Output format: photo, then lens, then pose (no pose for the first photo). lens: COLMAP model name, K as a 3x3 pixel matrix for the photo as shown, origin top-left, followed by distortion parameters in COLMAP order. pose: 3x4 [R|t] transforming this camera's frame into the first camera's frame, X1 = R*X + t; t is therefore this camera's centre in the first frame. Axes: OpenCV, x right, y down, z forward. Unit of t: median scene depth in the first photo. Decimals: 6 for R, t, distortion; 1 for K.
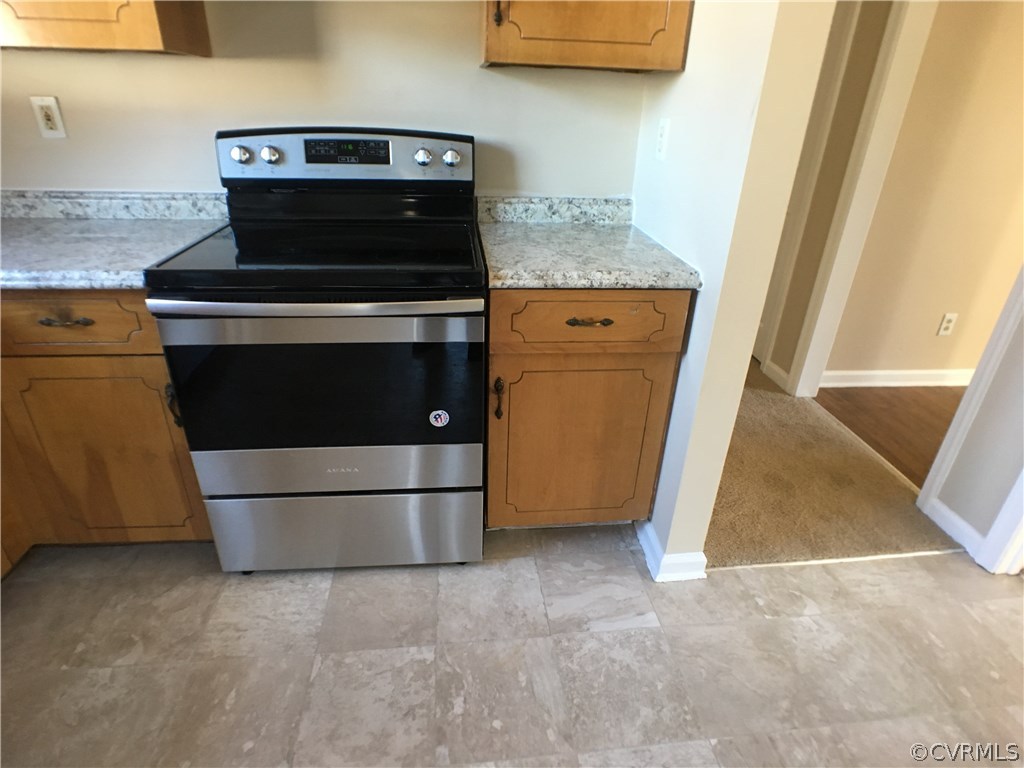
lens RADIAL K [[563.8, 0, 515.3], [0, 563.8, 382.7], [0, 0, 1]] dist [-0.035342, 0.012912]
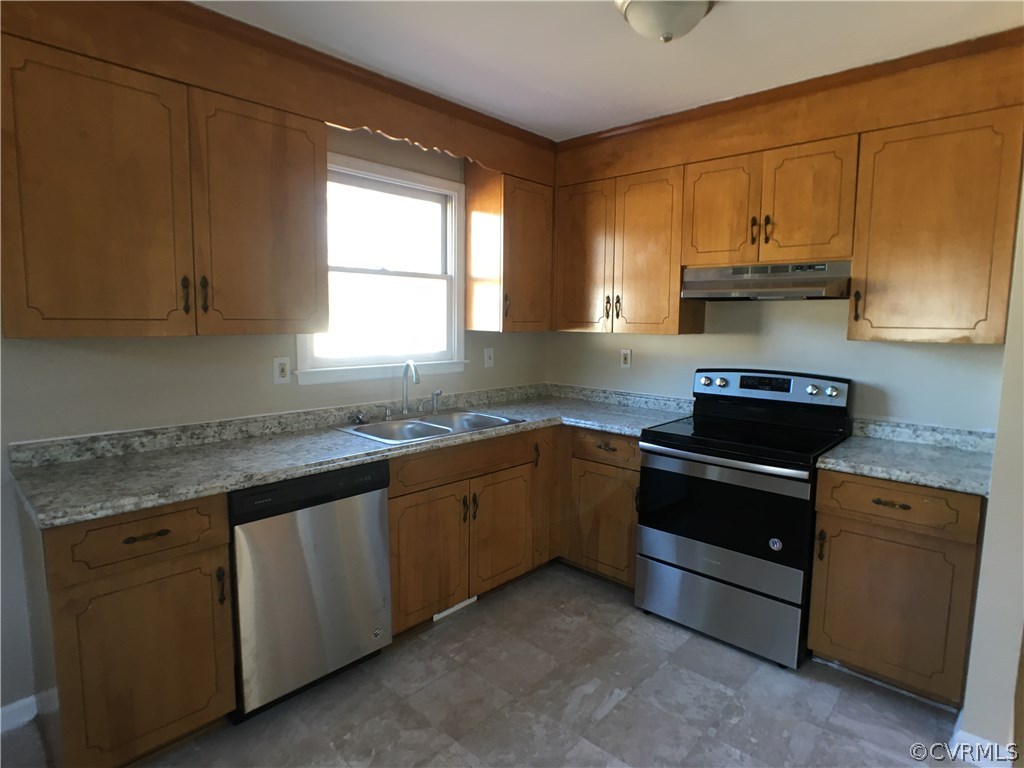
lens RADIAL K [[563.8, 0, 521.0], [0, 563.8, 379.4], [0, 0, 1]] dist [-0.035342, 0.012912]
pose [[0.672488, 0.056343, -0.737961, 0.491156], [-0.323565, 0.919143, -0.224682, 0.210653], [0.665632, 0.389874, 0.636343, -0.622130]]
